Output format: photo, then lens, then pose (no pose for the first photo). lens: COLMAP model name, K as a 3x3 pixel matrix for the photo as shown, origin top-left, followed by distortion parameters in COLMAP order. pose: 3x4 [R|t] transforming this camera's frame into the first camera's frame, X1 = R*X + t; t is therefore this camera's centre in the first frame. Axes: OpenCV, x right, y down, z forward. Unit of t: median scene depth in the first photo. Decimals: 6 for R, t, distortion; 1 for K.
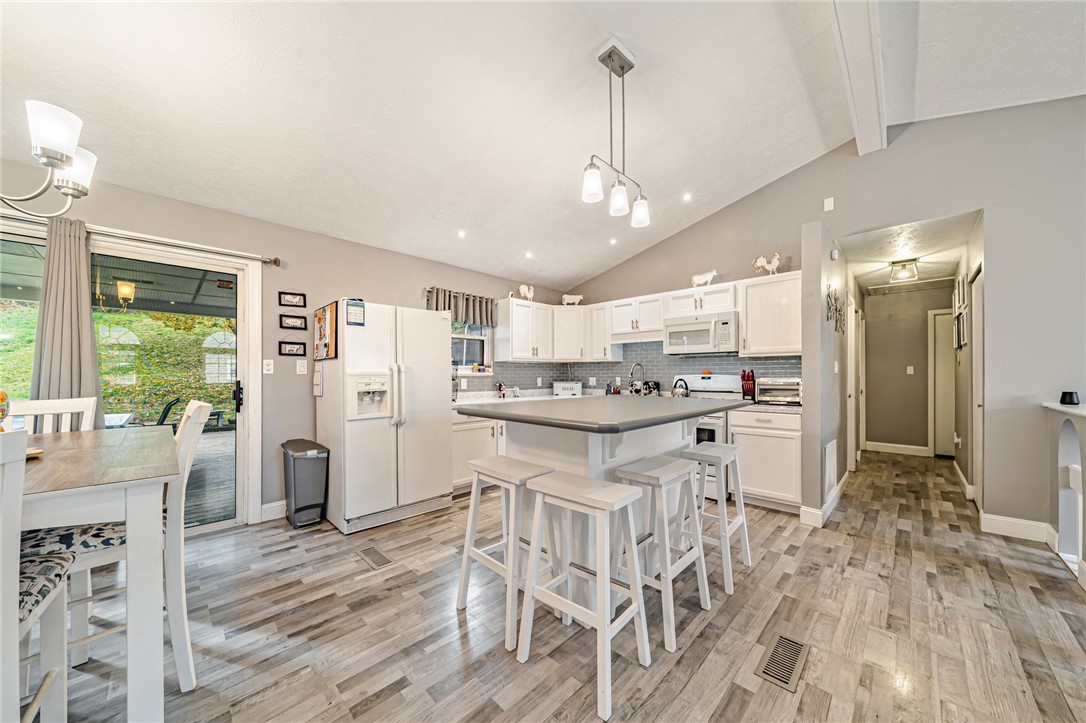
lens RADIAL K [[377.1, 0, 542.7], [0, 377.1, 373.2], [0, 0, 1]] dist [-0.008876, 0.000257]
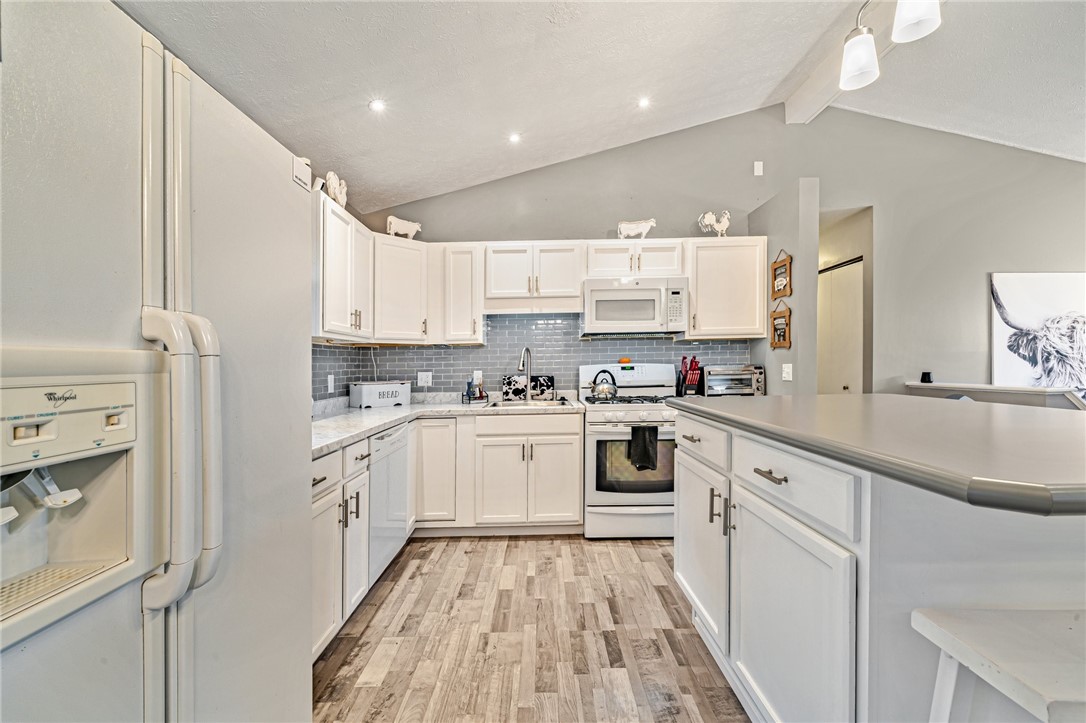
lens RADIAL K [[455.7, 0, 541.3], [0, 455.7, 378.9], [0, 0, 1]] dist [-0.004433, 0.002102]
pose [[0.715422, -0.032191, 0.697951, -0.310846], [0.016059, 0.999432, 0.029635, 0.004798], [-0.698508, -0.009993, 0.715532, 0.519287]]
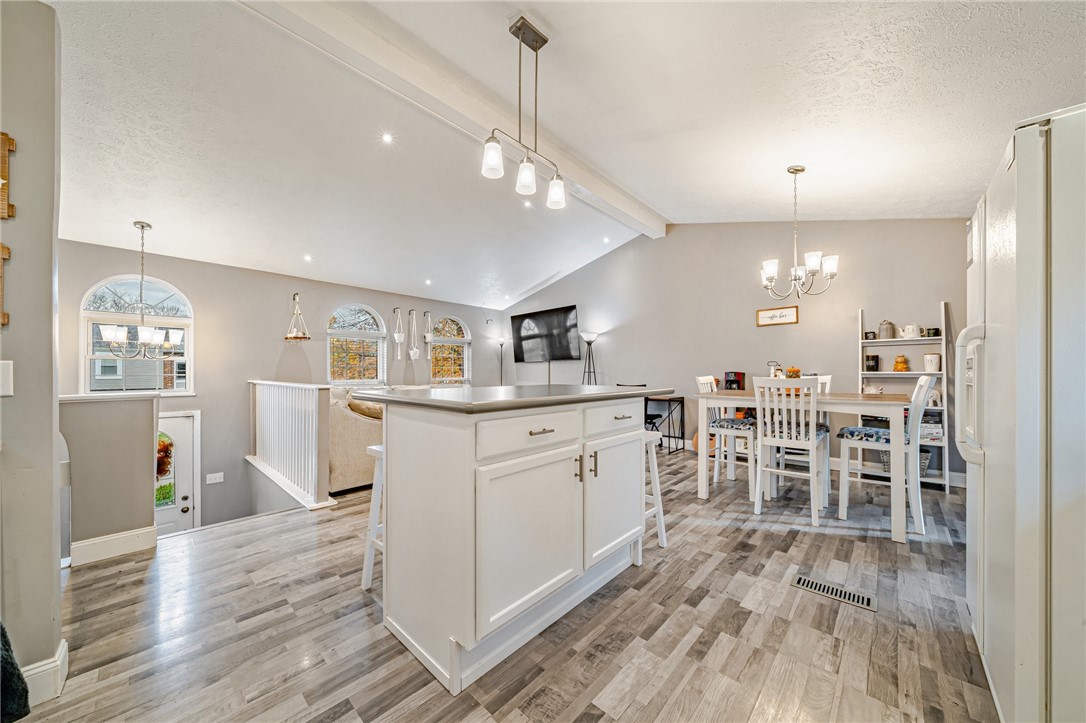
lens RADIAL K [[377.1, 0, 543.1], [0, 377.1, 371.8], [0, 0, 1]] dist [-0.008876, 0.000257]
pose [[-0.999363, 0.004734, -0.035385, 0.108965], [0.004807, 0.999987, -0.001961, 0.022826], [0.035376, -0.002130, -0.999372, 1.104627]]
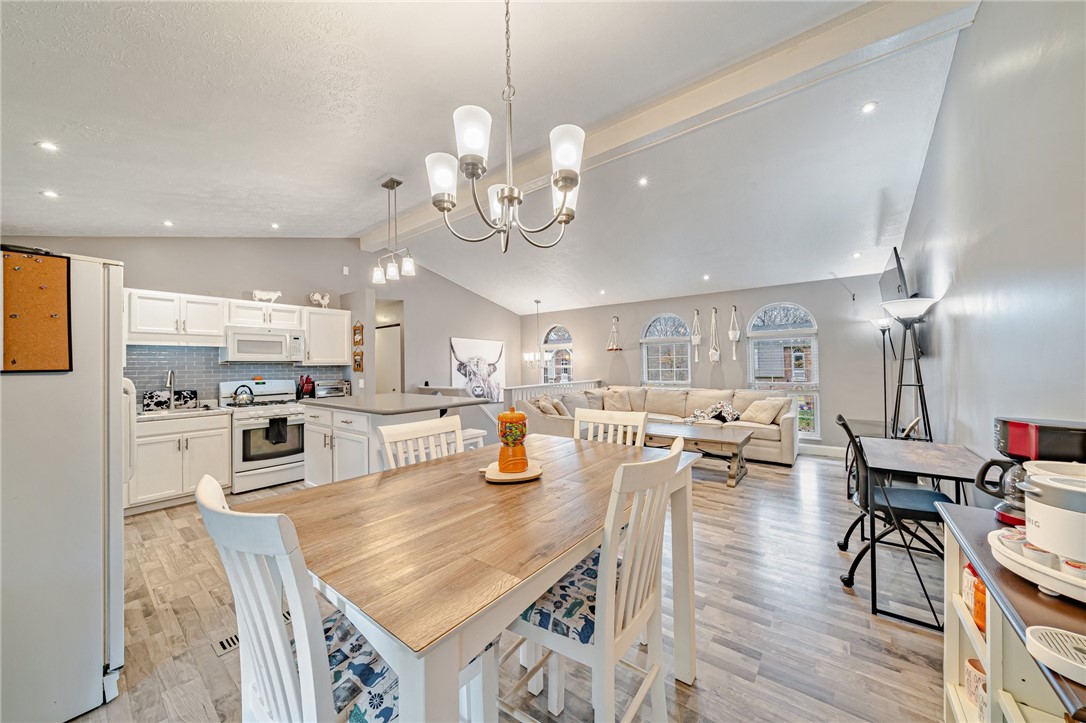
lens RADIAL K [[377.1, 0, 544.2], [0, 377.1, 365.6], [0, 0, 1]] dist [-0.008876, 0.000257]
pose [[-0.117257, 0.003994, 0.993094, -0.810135], [0.013709, 0.999903, -0.002403, -0.027131], [-0.993007, 0.013333, -0.117301, 0.313866]]
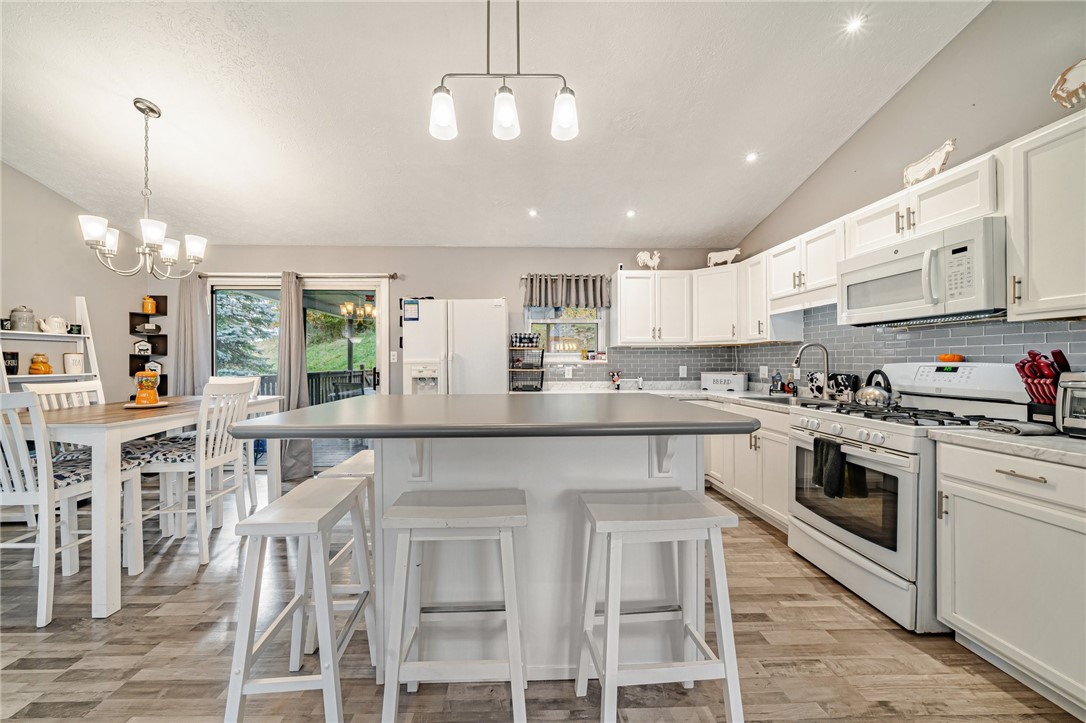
lens RADIAL K [[377.1, 0, 521.4], [0, 377.1, 362.0], [0, 0, 1]] dist [-0.008876, 0.000257]
pose [[0.714238, -0.001011, -0.699902, 0.401543], [0.004592, 0.999984, 0.003242, -0.000513], [0.699887, -0.005529, 0.714232, 0.290904]]
